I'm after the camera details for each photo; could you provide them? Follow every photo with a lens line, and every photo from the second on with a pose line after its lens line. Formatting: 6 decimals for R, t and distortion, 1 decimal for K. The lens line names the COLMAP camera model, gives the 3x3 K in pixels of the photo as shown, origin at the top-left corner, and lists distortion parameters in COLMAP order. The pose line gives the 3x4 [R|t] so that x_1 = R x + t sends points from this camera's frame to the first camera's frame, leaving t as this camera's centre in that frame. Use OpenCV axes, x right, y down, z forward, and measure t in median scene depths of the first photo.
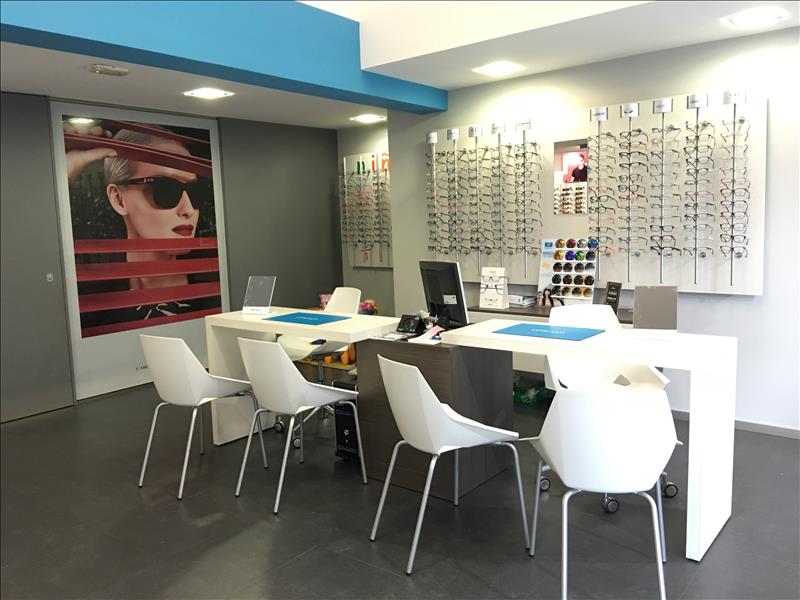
lens RADIAL K [[656.3, 0, 398.5], [0, 656.3, 297.3], [0, 0, 1]] dist [0.067850, -0.154761]
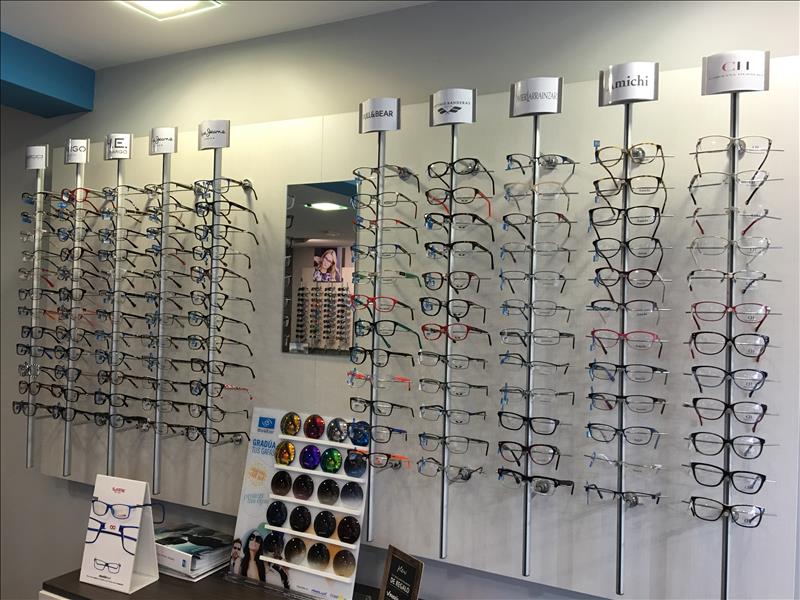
lens RADIAL K [[656.3, 0, 398.5], [0, 656.3, 297.3], [0, 0, 1]] dist [0.067850, -0.154761]
pose [[0.971043, 0.067866, 0.229063, 0.216928], [-0.035899, 0.989366, -0.140945, -0.107317], [-0.236192, 0.128640, 0.963154, 0.592284]]
